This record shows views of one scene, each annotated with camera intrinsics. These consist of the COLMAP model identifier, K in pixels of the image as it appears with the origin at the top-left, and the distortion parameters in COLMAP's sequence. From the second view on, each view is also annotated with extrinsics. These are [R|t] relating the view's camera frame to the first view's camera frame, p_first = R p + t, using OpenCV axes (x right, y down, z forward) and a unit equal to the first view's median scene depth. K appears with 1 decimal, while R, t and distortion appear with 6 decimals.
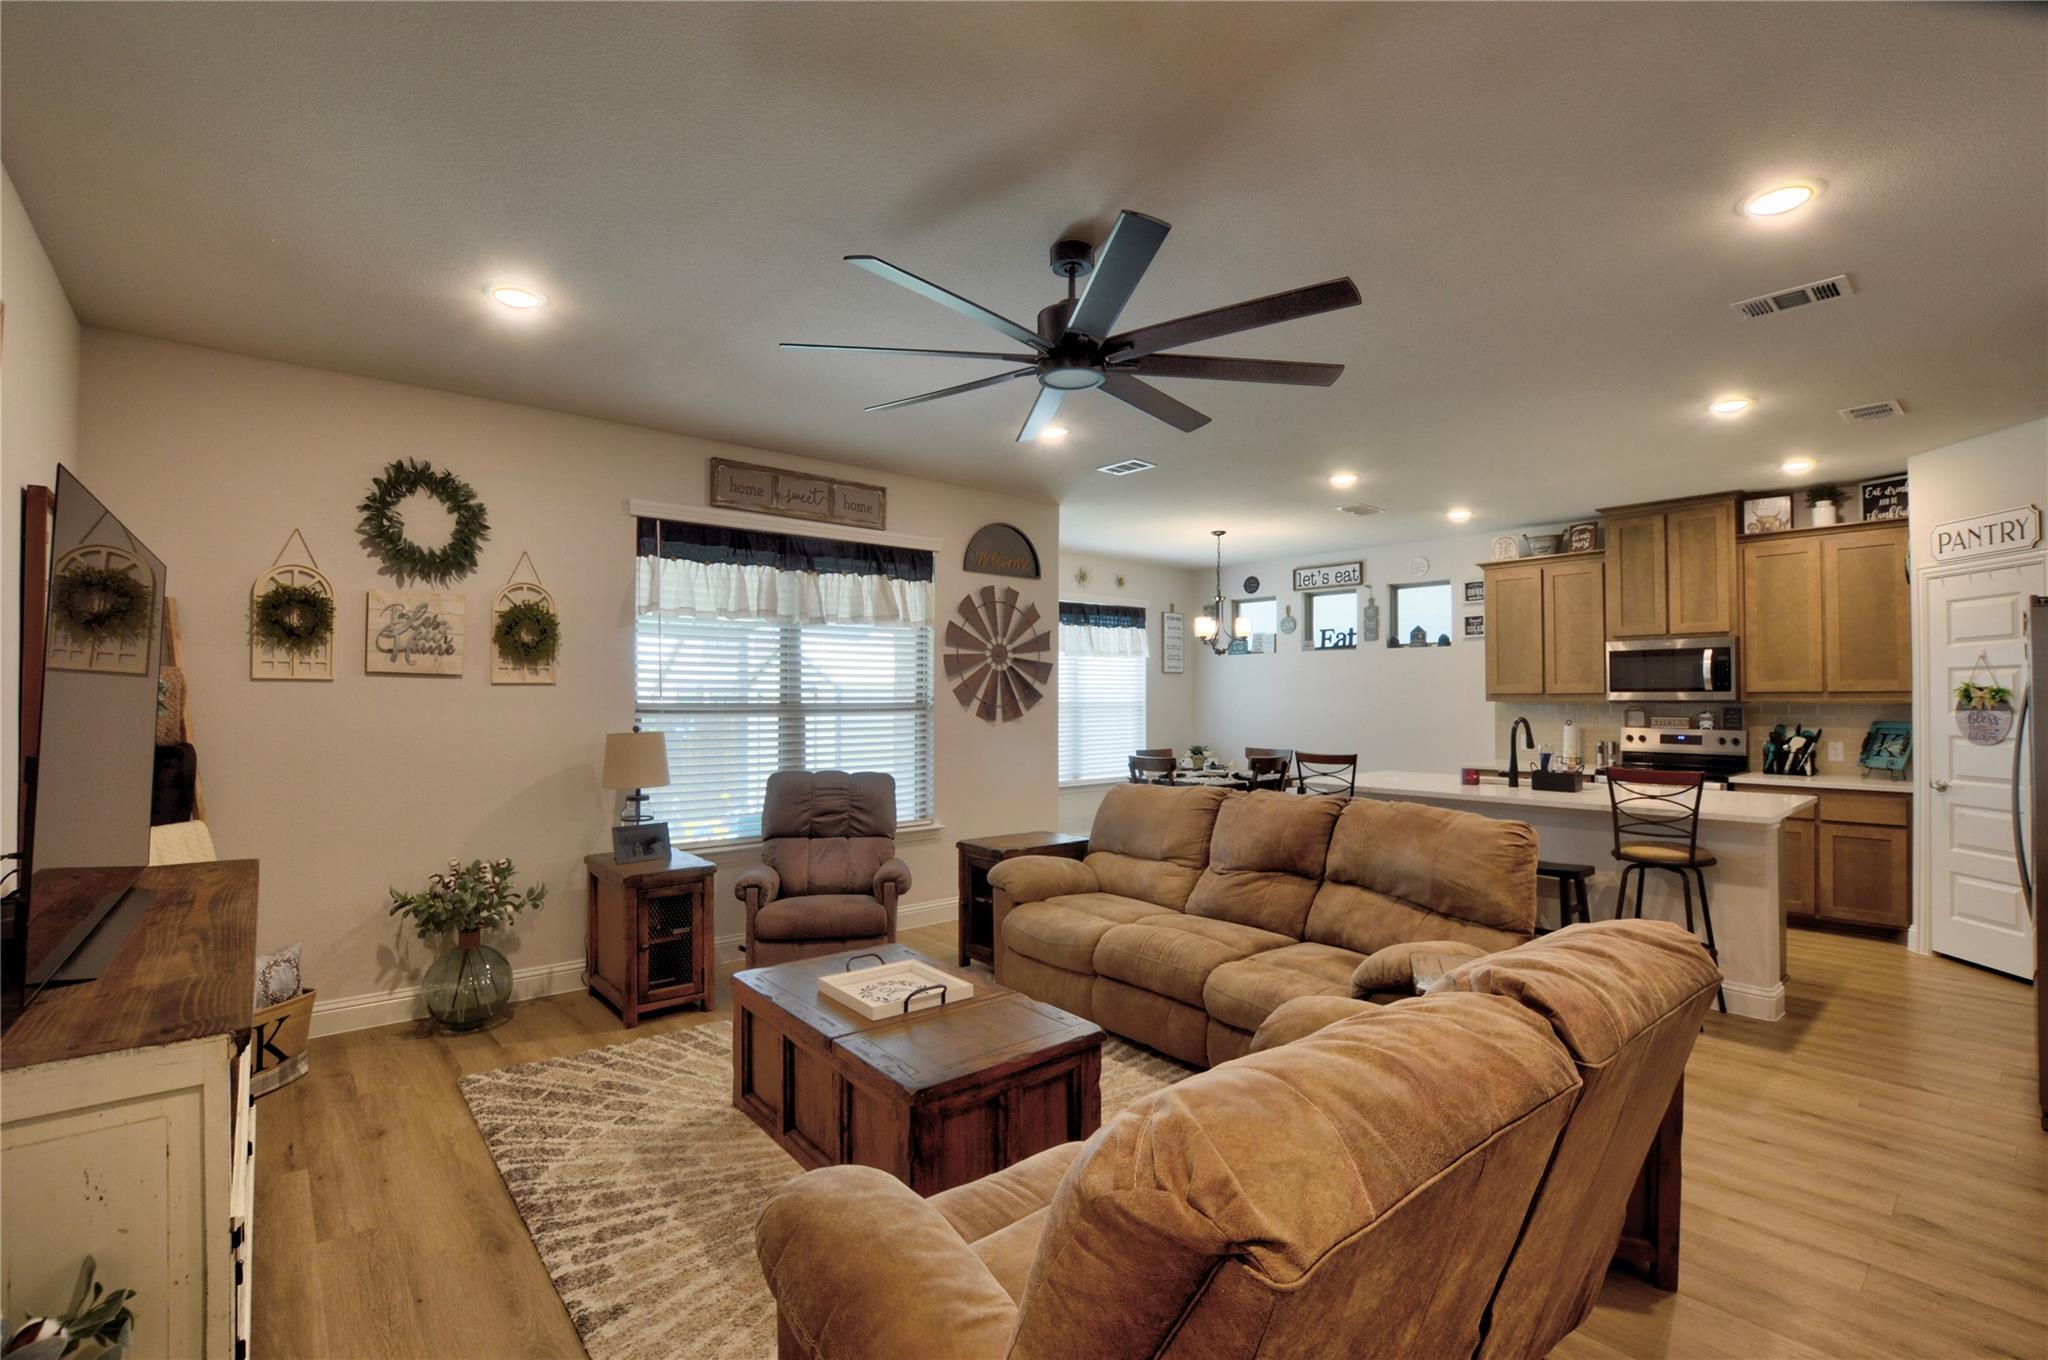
lens RADIAL K [[915.0, 0, 1035.2], [0, 915.0, 687.8], [0, 0, 1]] dist [-0.030607, 0.005525]
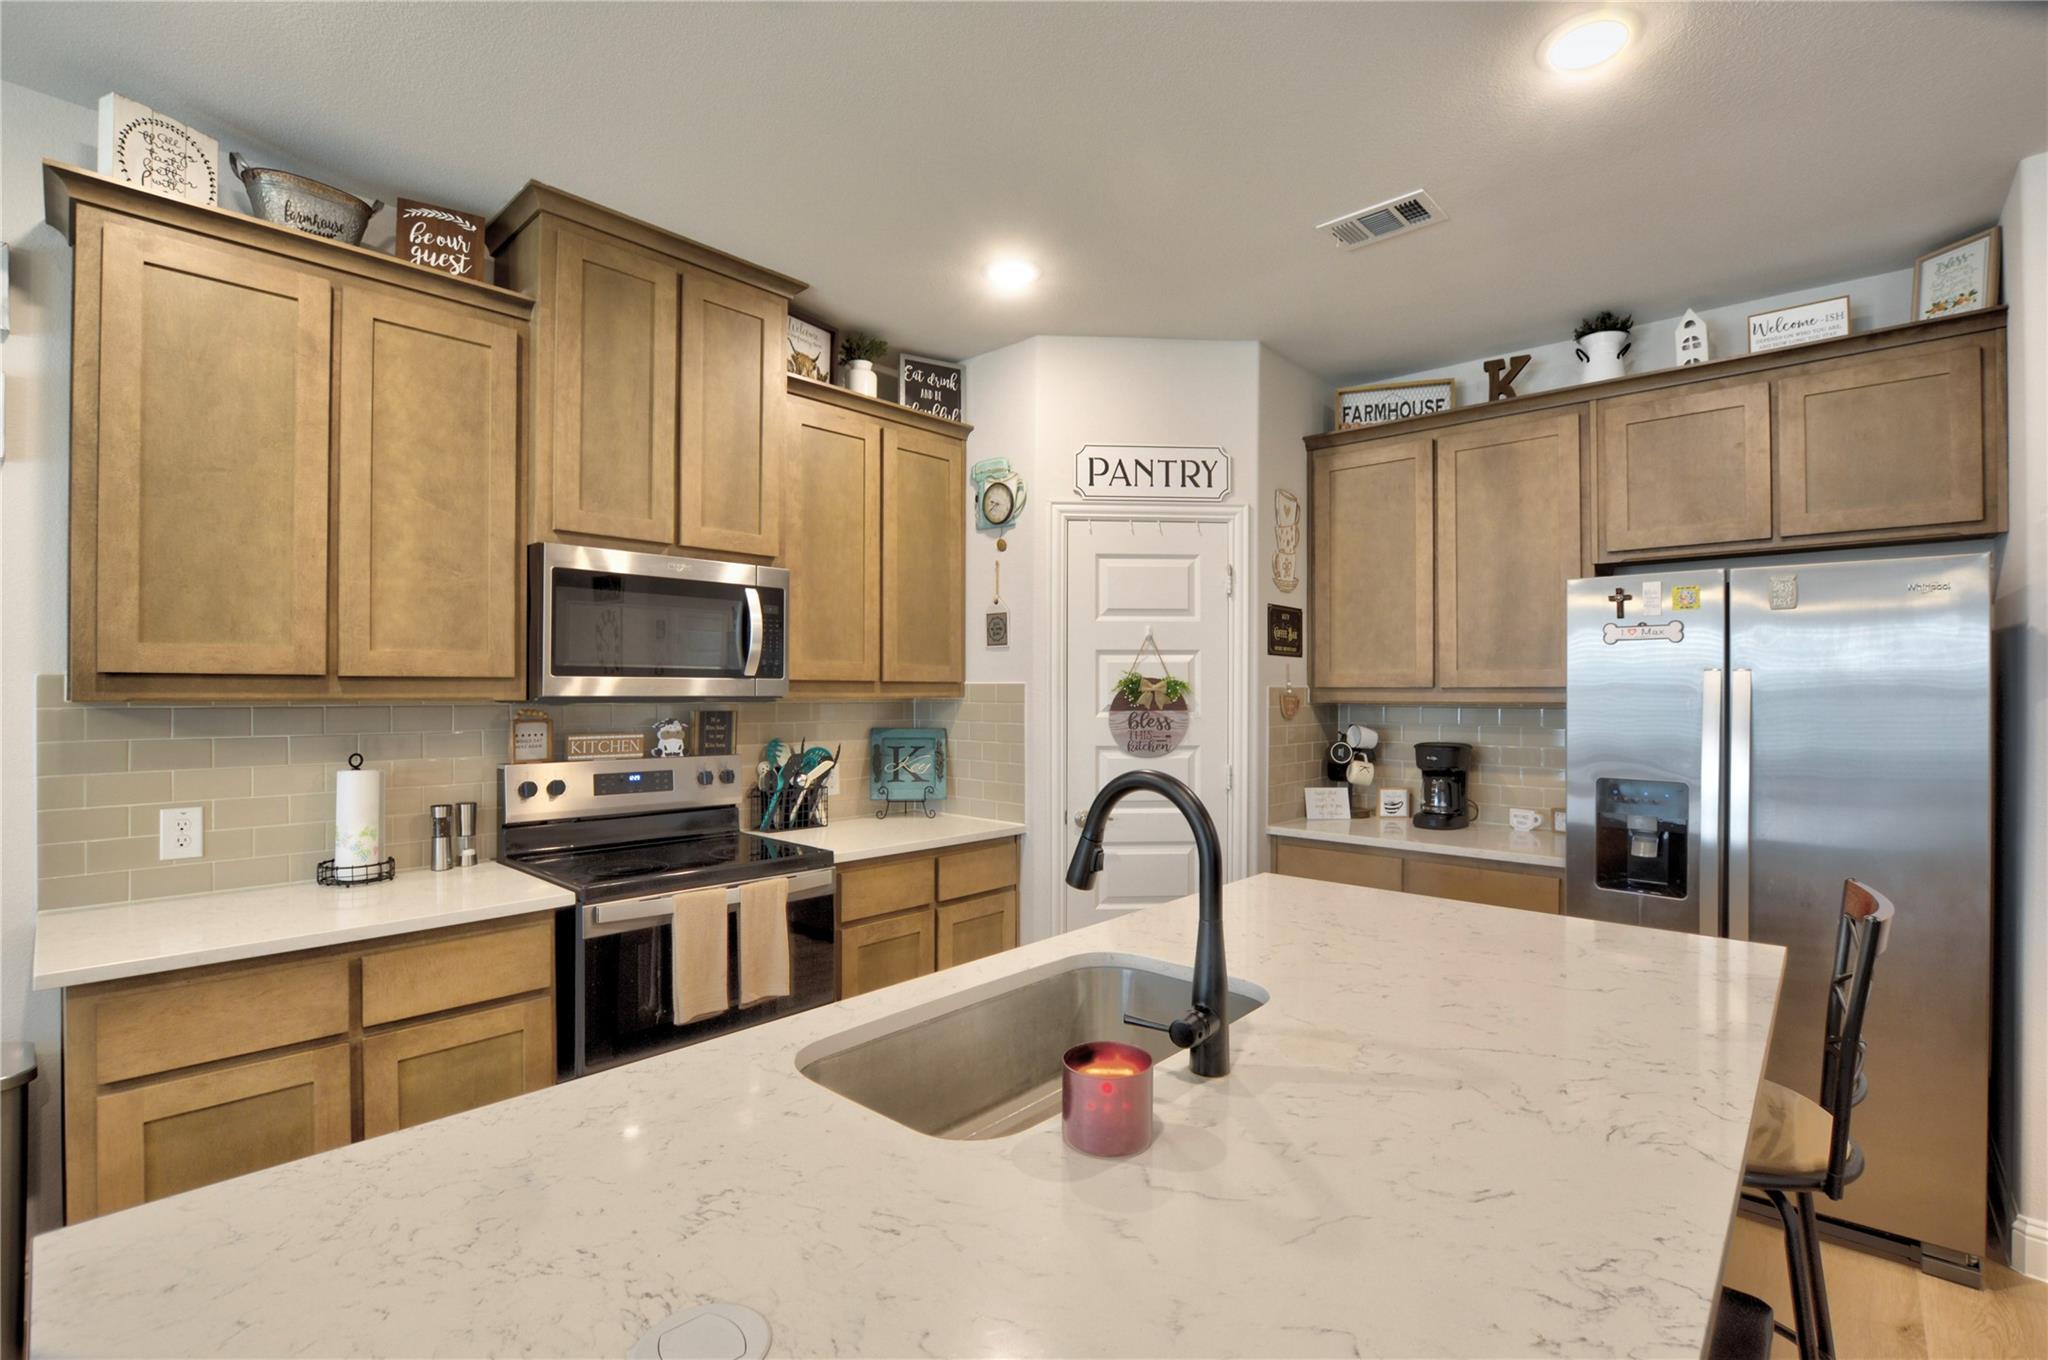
lens RADIAL K [[915.0, 0, 1035.2], [0, 915.0, 687.8], [0, 0, 1]] dist [-0.030607, 0.005525]
pose [[-0.123151, 0.003847, 0.992381, 0.253141], [-0.015260, 0.999867, -0.005770, 0.009975], [-0.992271, -0.015854, -0.123076, 0.917980]]
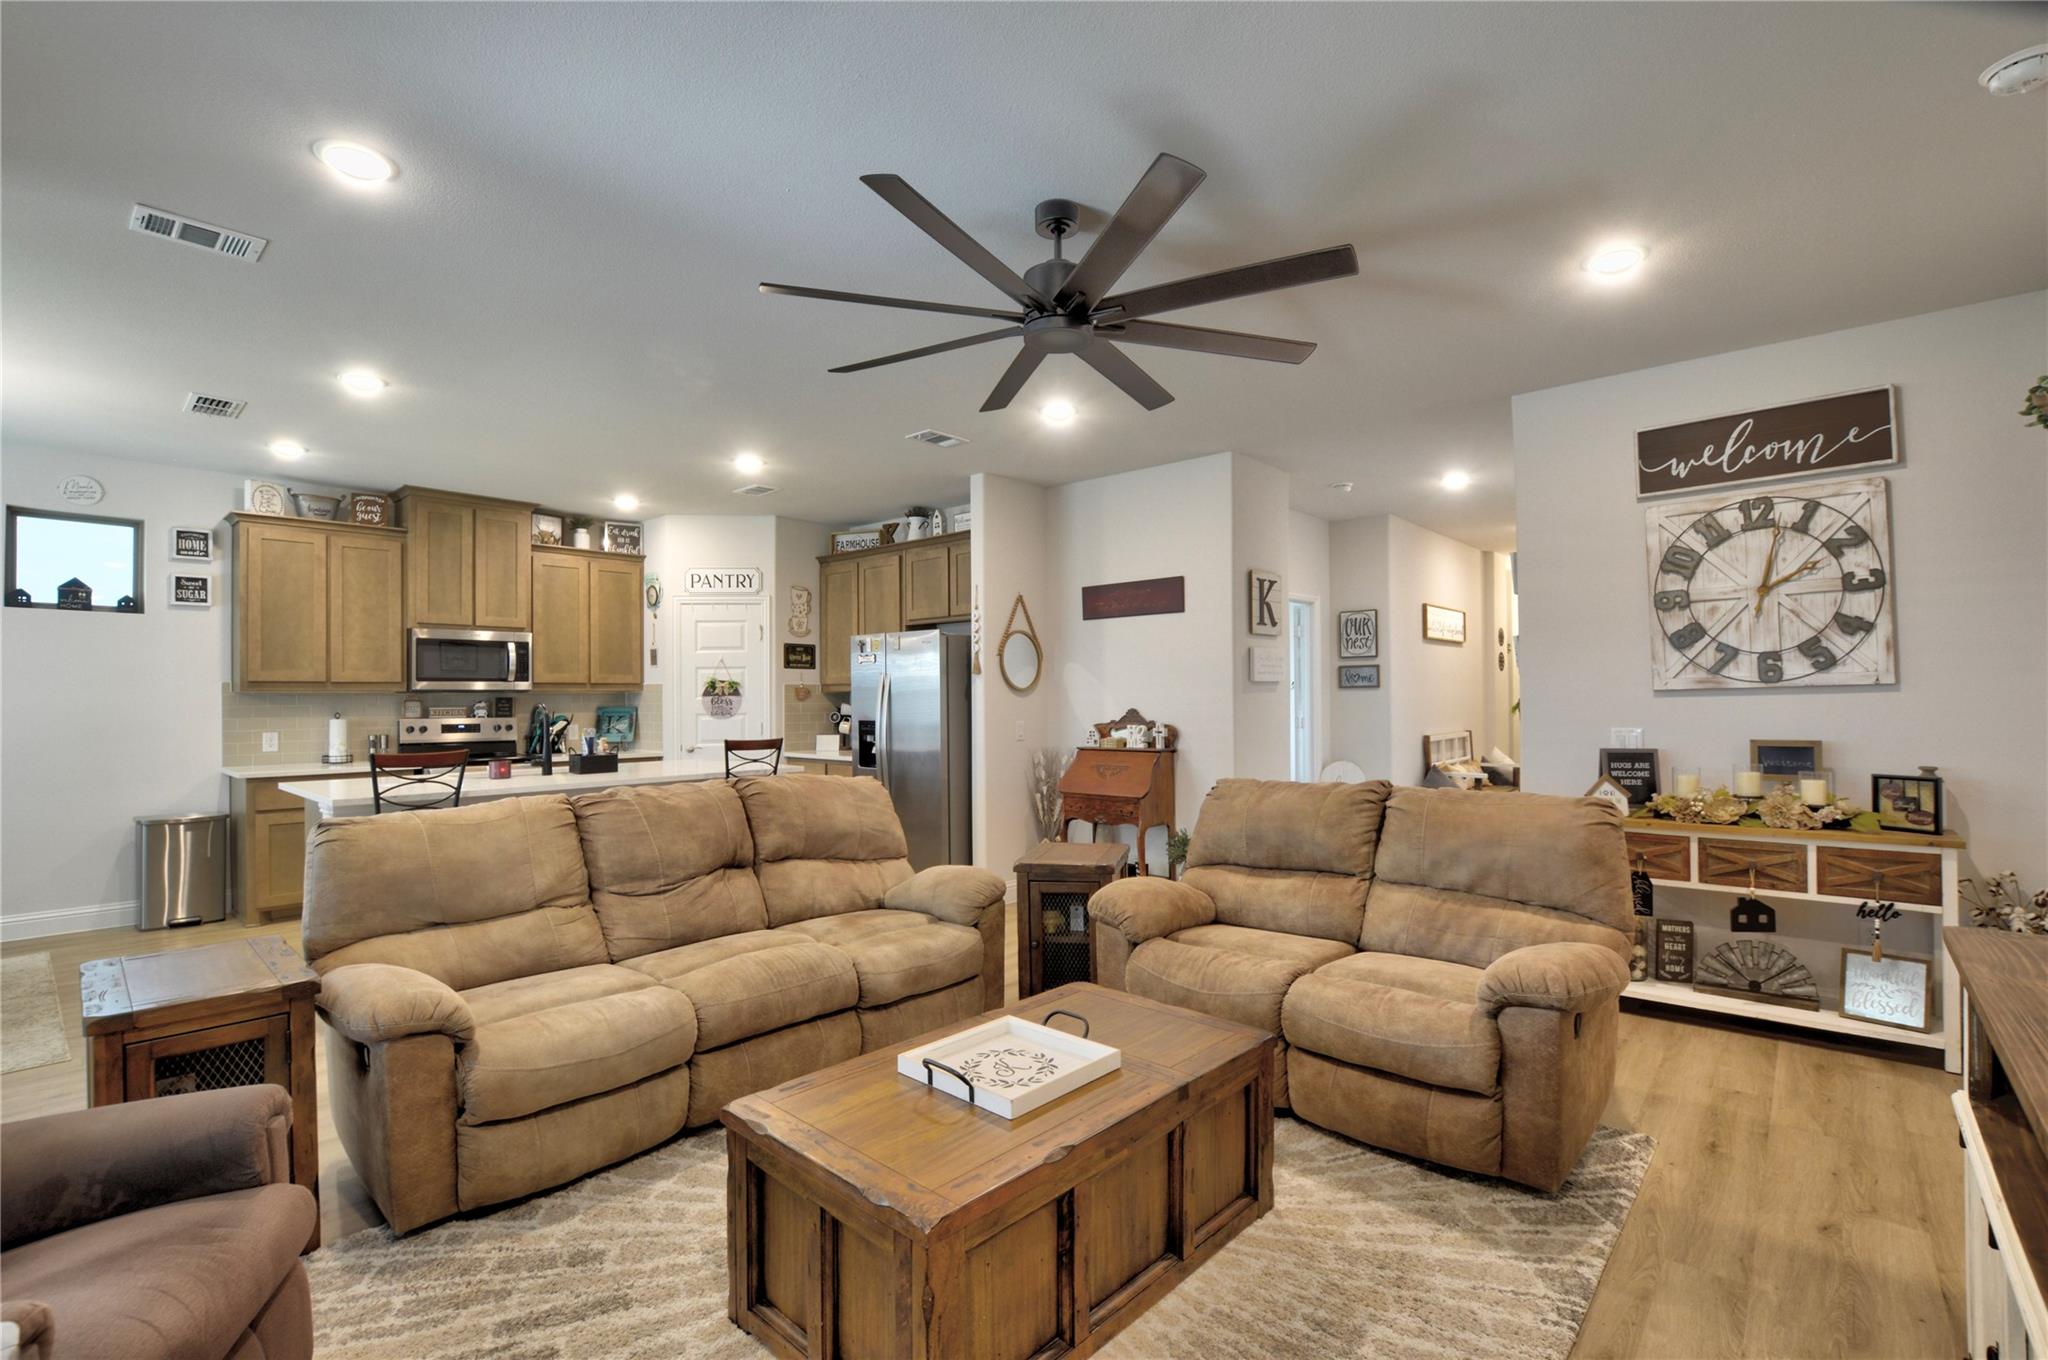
lens RADIAL K [[915.0, 0, 1035.2], [0, 915.0, 687.8], [0, 0, 1]] dist [-0.030607, 0.005525]
pose [[-0.133844, 0.012024, 0.990929, -0.422041], [-0.004930, 0.999906, -0.012799, 0.022469], [-0.990990, -0.006598, -0.133772, 0.524777]]
